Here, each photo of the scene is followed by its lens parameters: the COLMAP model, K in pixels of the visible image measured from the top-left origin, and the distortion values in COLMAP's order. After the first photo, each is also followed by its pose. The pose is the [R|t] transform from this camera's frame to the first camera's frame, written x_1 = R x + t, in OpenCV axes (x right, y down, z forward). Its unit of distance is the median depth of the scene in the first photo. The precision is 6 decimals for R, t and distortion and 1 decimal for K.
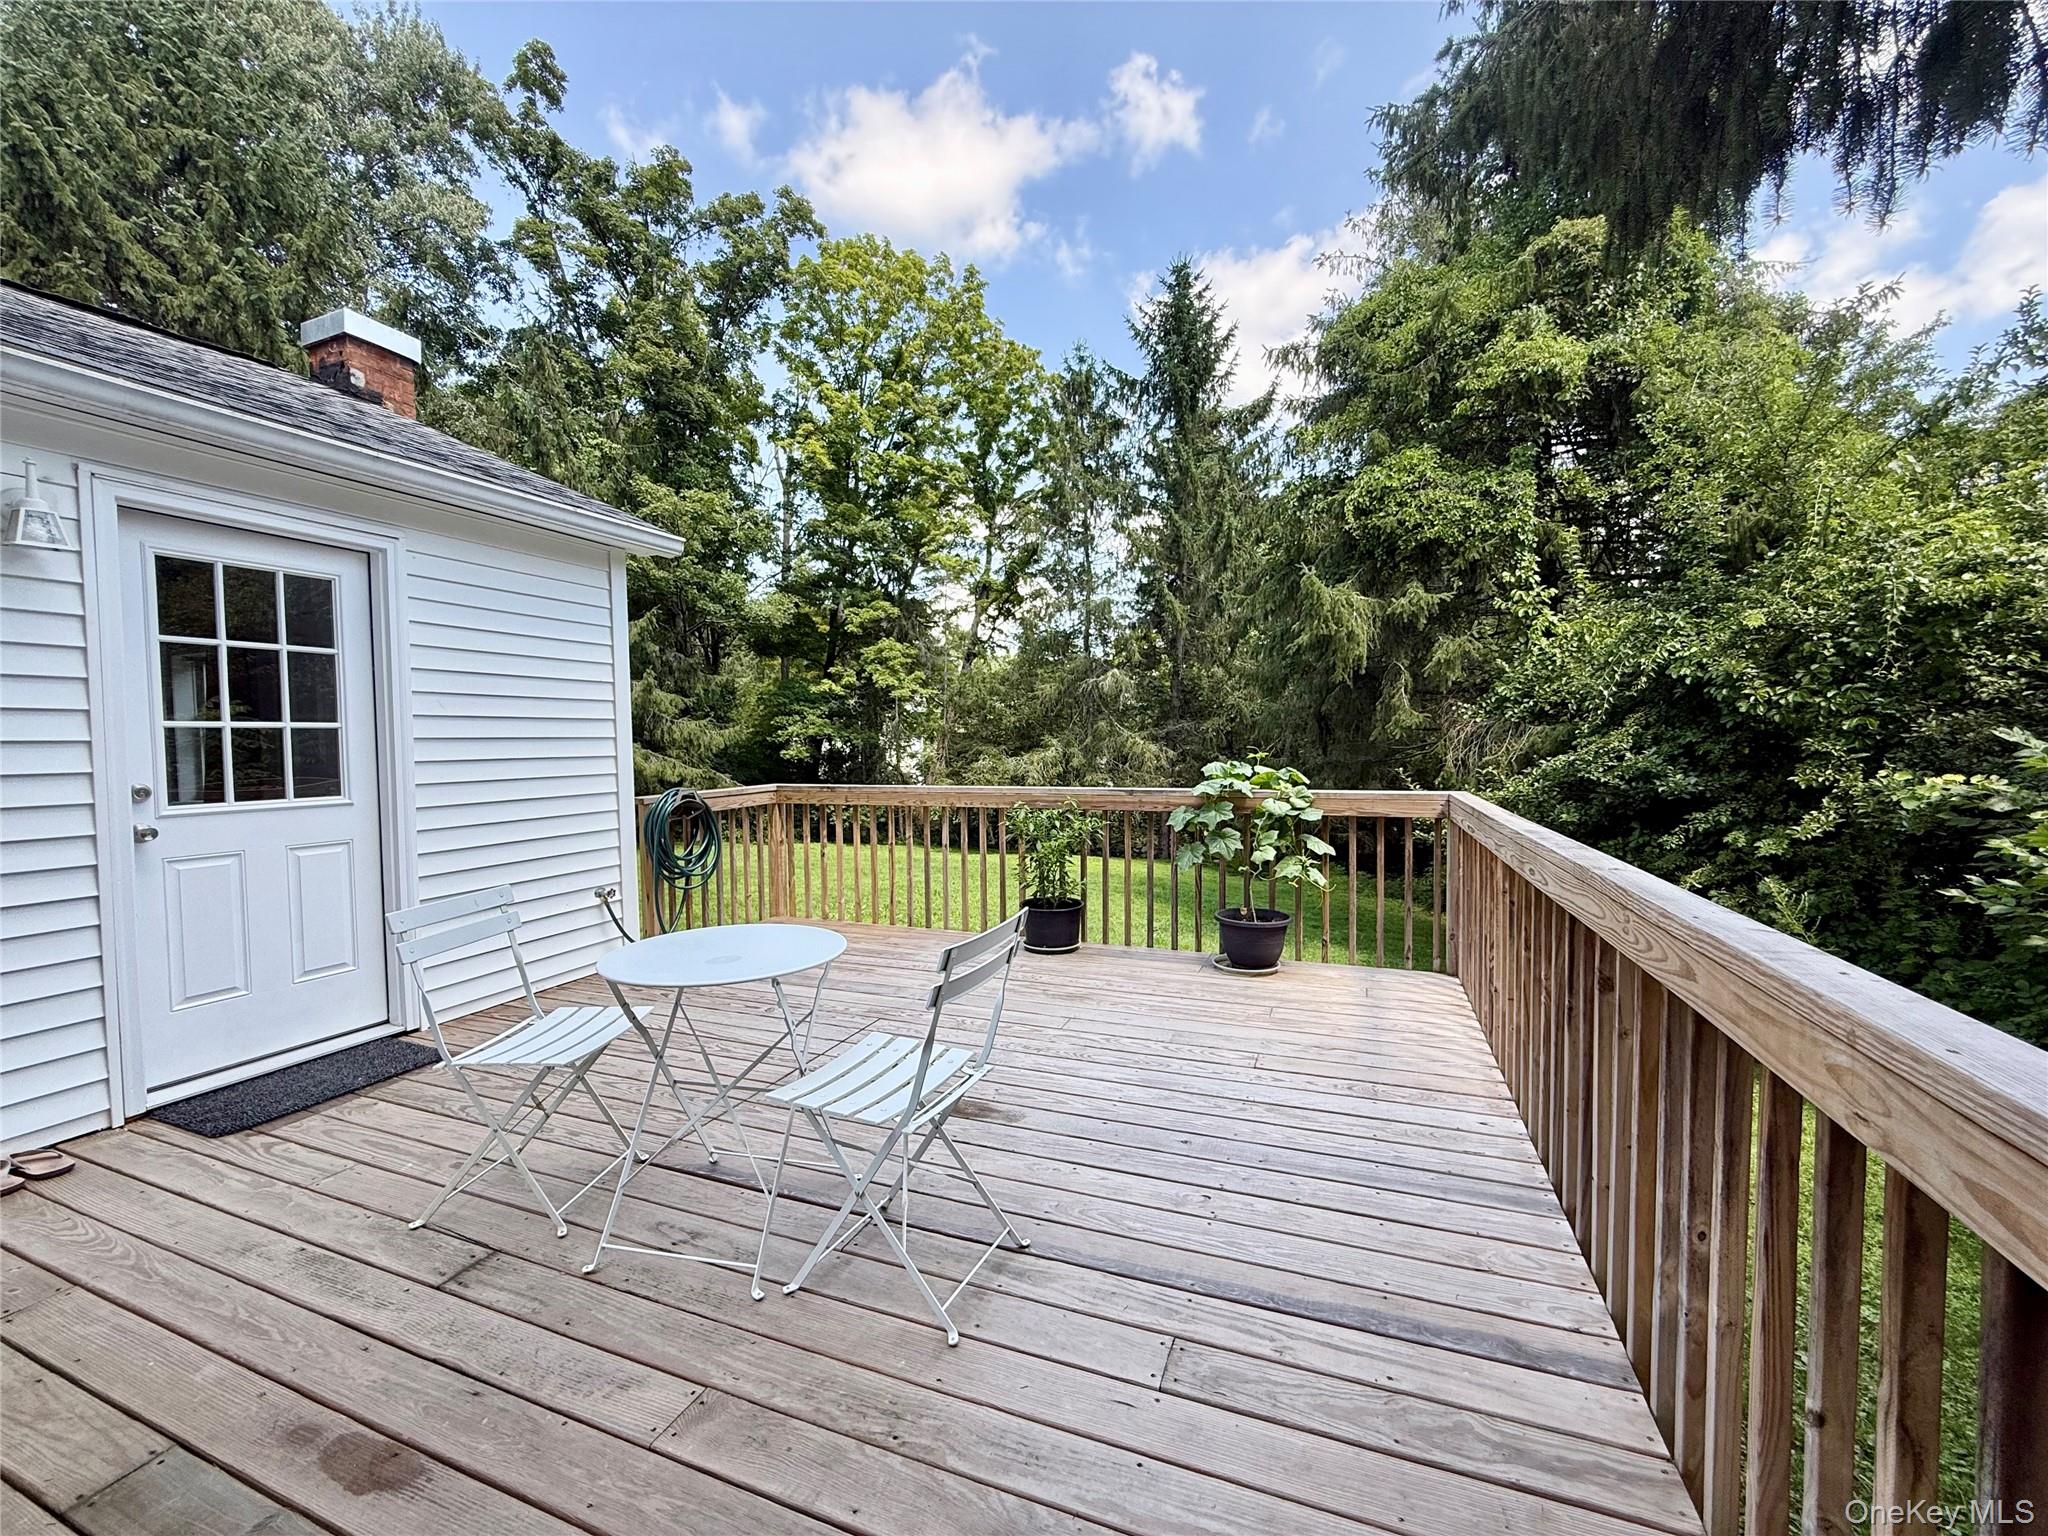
lens RADIAL K [[813.5, 0, 1019.7], [0, 813.5, 771.9], [0, 0, 1]] dist [-0.002476, 0.000567]
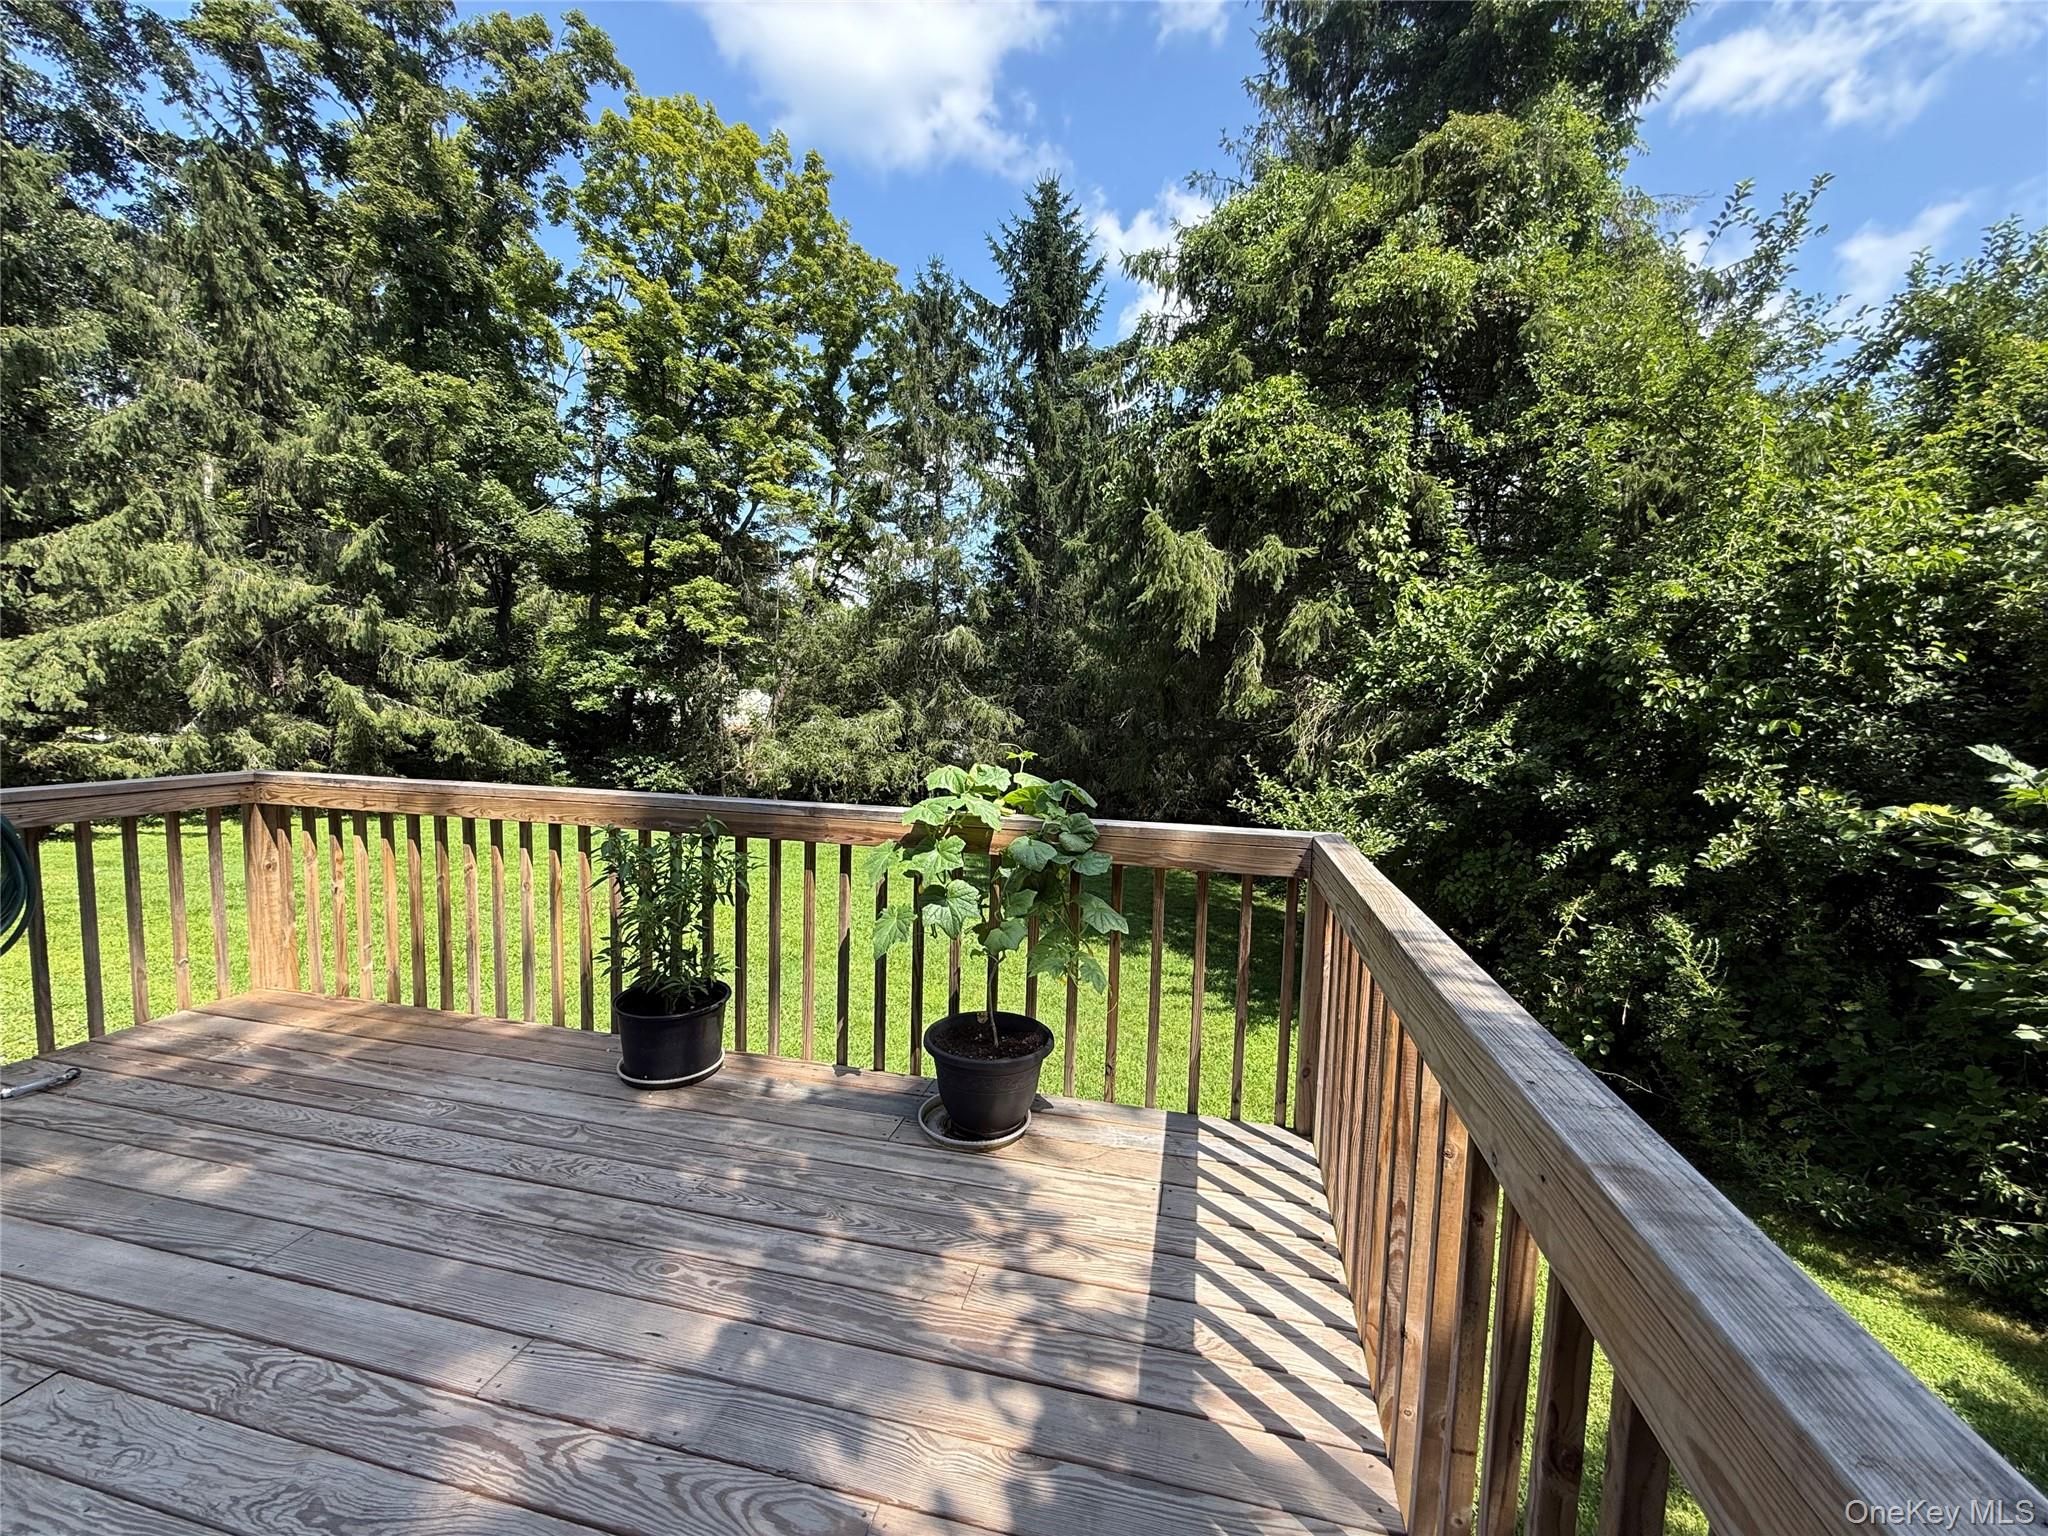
lens RADIAL K [[813.5, 0, 1020.6], [0, 813.5, 774.3], [0, 0, 1]] dist [-0.002476, 0.000567]
pose [[0.986423, 0.023312, 0.162560, 0.050542], [-0.031747, 0.998270, 0.049488, -0.009528], [-0.161125, -0.053977, 0.985457, 0.104038]]
